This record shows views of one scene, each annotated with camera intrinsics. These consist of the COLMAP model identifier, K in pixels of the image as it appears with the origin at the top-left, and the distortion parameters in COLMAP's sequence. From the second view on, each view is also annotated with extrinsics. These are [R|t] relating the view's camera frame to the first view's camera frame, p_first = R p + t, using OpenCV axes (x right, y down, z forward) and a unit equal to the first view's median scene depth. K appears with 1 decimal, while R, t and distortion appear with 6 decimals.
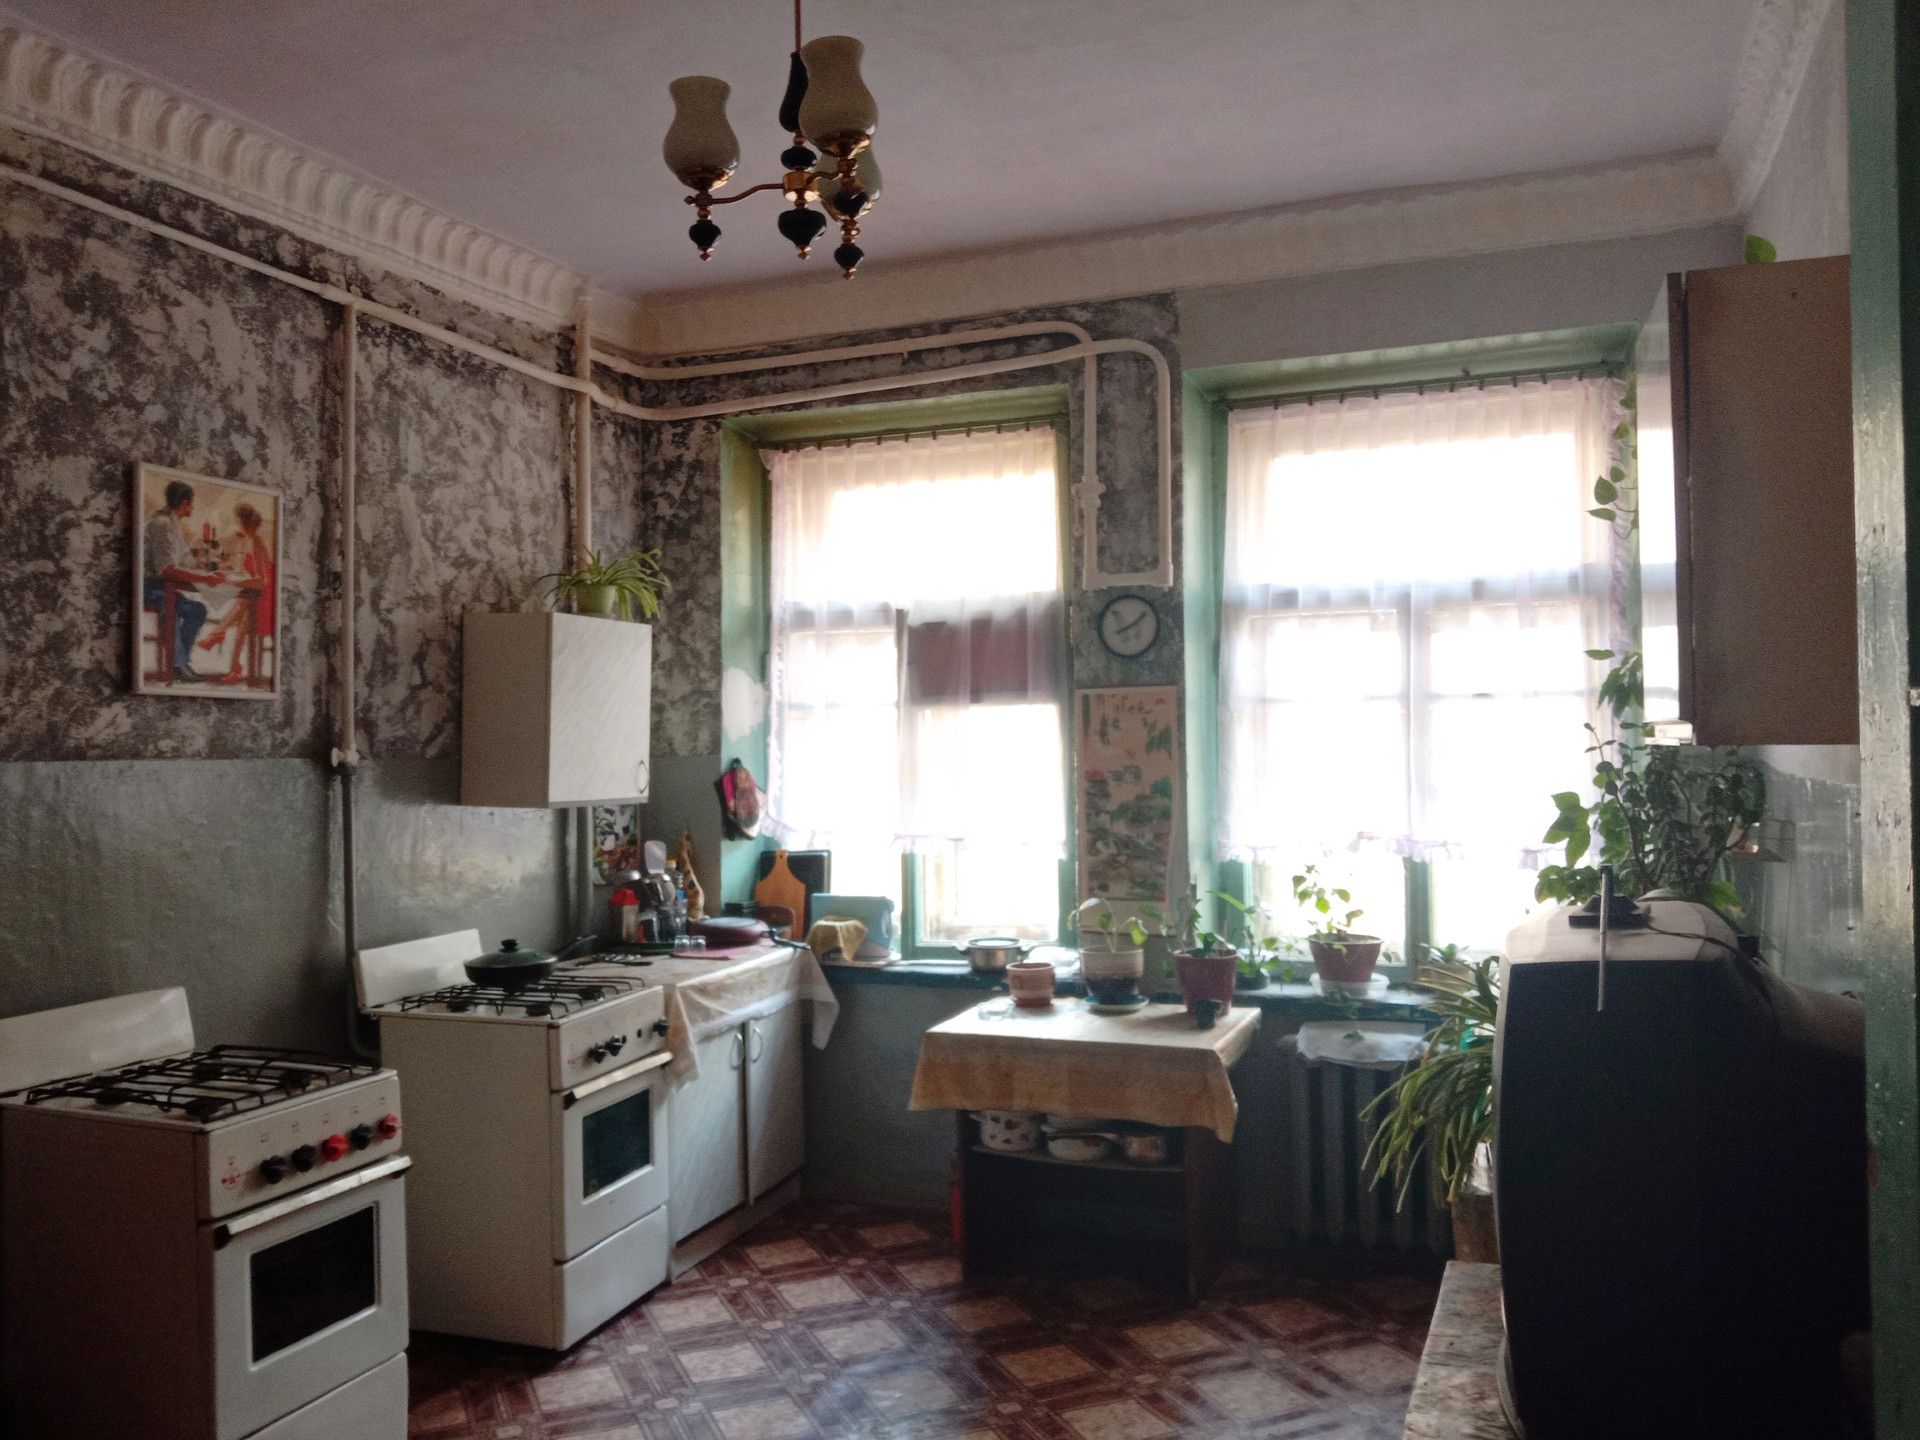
lens RADIAL K [[1571.3, 0, 956.5], [0, 1571.3, 719.1], [0, 0, 1]] dist [-0.018798, 0.009005]
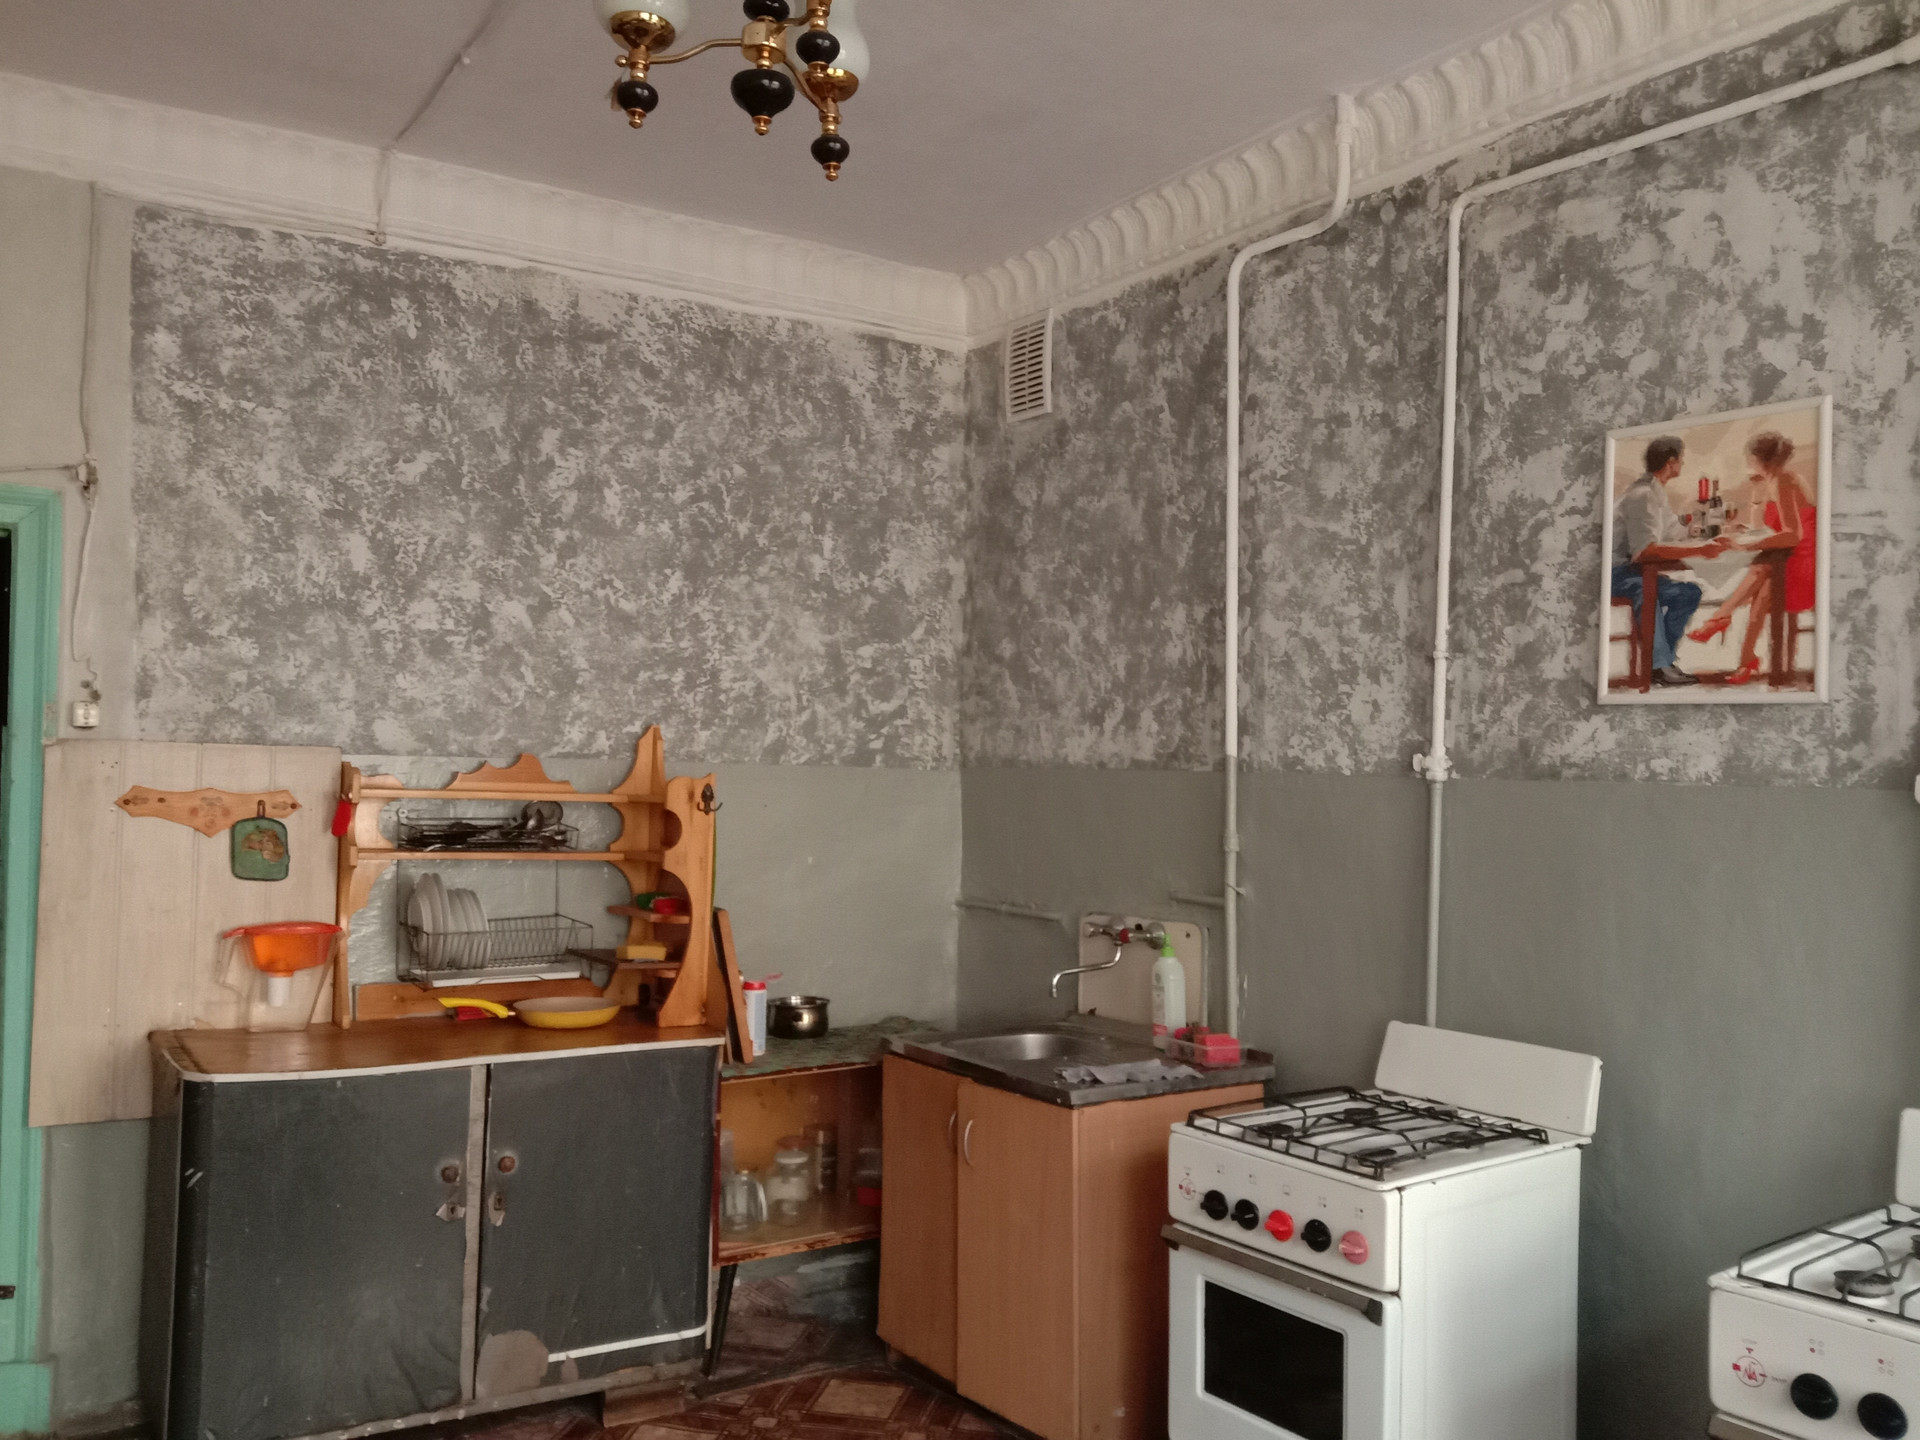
lens RADIAL K [[1571.3, 0, 957.3], [0, 1571.3, 721.0], [0, 0, 1]] dist [-0.018798, 0.009005]
pose [[-0.561278, -0.015884, -0.827475, 0.377249], [0.005498, 0.999722, -0.022920, 0.010478], [0.827609, -0.017413, -0.561035, 1.177166]]
